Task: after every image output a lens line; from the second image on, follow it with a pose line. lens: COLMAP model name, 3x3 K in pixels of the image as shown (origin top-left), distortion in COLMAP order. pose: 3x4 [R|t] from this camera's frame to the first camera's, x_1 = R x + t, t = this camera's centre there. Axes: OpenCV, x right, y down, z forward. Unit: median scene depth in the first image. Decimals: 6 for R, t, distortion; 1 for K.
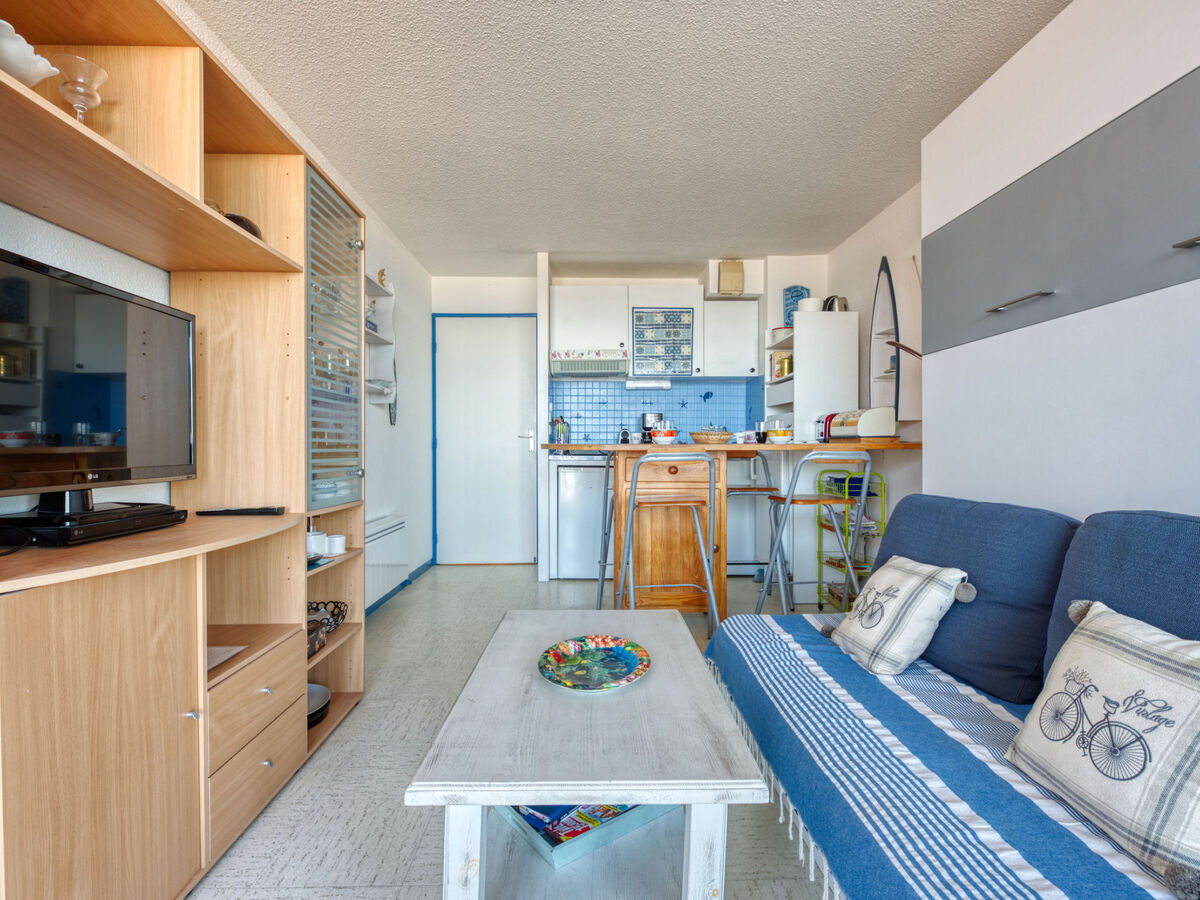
lens RADIAL K [[597.5, 0, 603.2], [0, 597.5, 454.0], [0, 0, 1]] dist [0.000806, -0.004275]
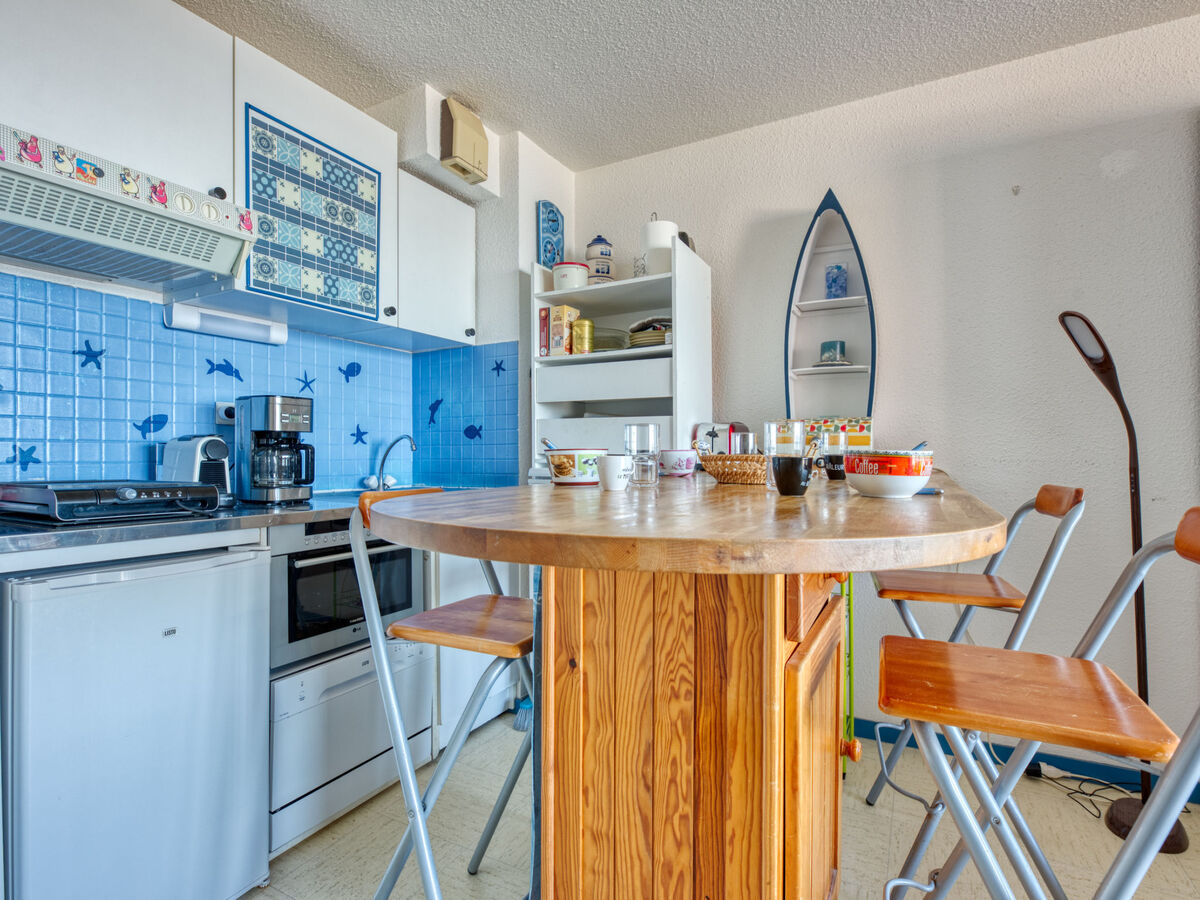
lens RADIAL K [[597.5, 0, 603.3], [0, 597.5, 454.7], [0, 0, 1]] dist [0.000806, -0.004275]
pose [[0.495823, -0.000198, 0.868424, -0.414577], [0.014049, 0.999871, -0.007794, -0.061509], [-0.868310, 0.016065, 0.495762, 1.633227]]
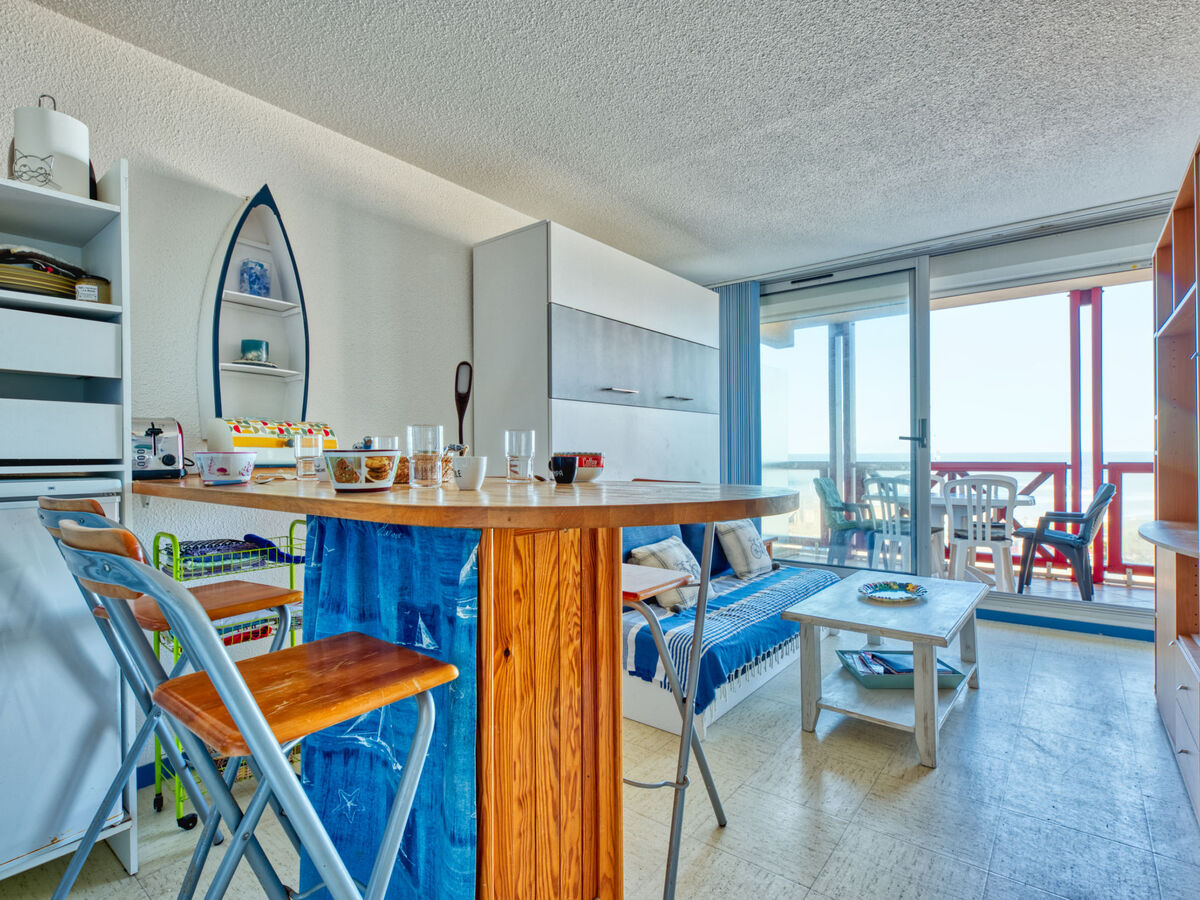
lens RADIAL K [[597.5, 0, 601.7], [0, 597.5, 455.2], [0, 0, 1]] dist [0.000806, -0.004275]
pose [[-0.763801, 0.006521, 0.645419, -0.397334], [0.017329, 0.999796, 0.010406, -0.070459], [-0.645220, 0.019132, -0.763758, 2.302980]]
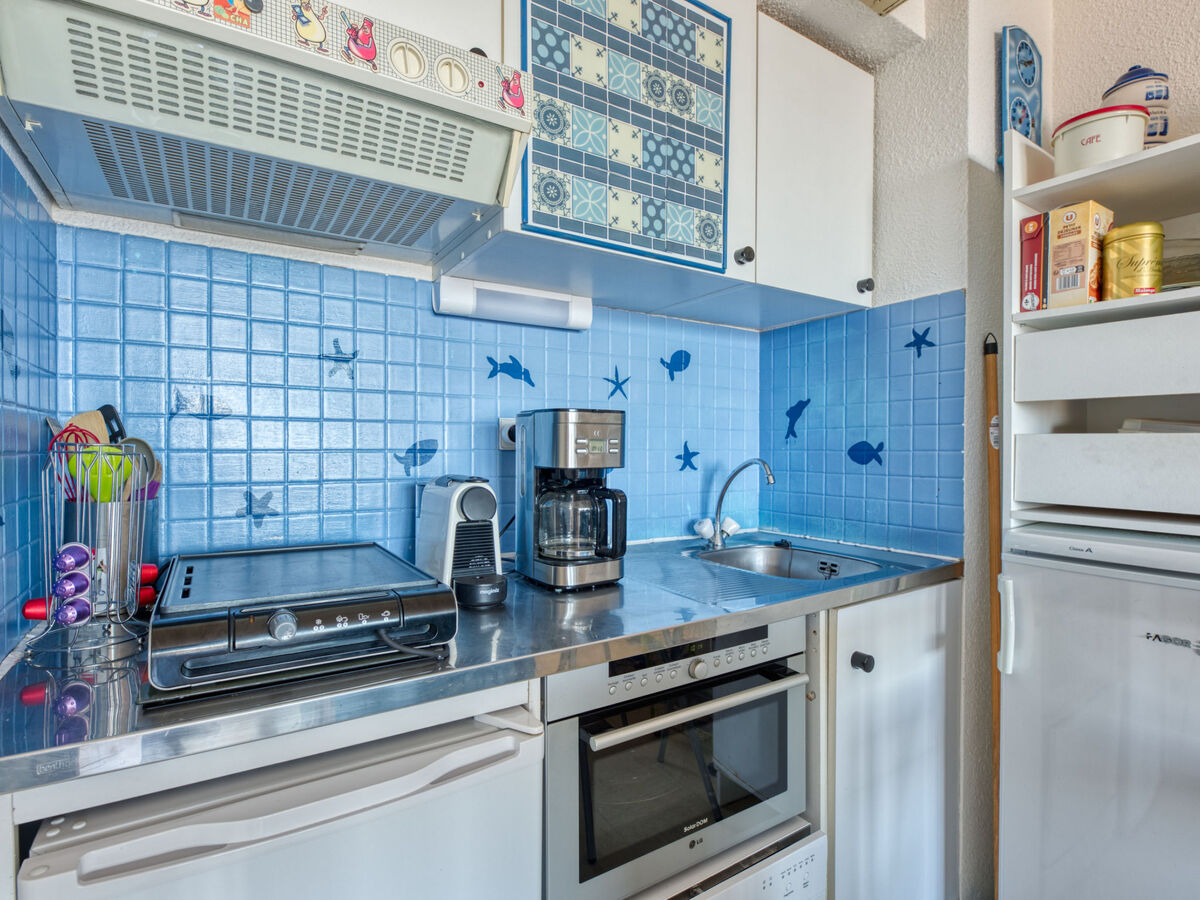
lens RADIAL K [[597.5, 0, 603.5], [0, 597.5, 454.4], [0, 0, 1]] dist [0.000806, -0.004275]
pose [[0.848359, -0.004339, 0.529404, -0.100651], [0.004387, 0.999990, 0.001167, -0.131891], [-0.529404, 0.001332, 0.848369, 2.084358]]
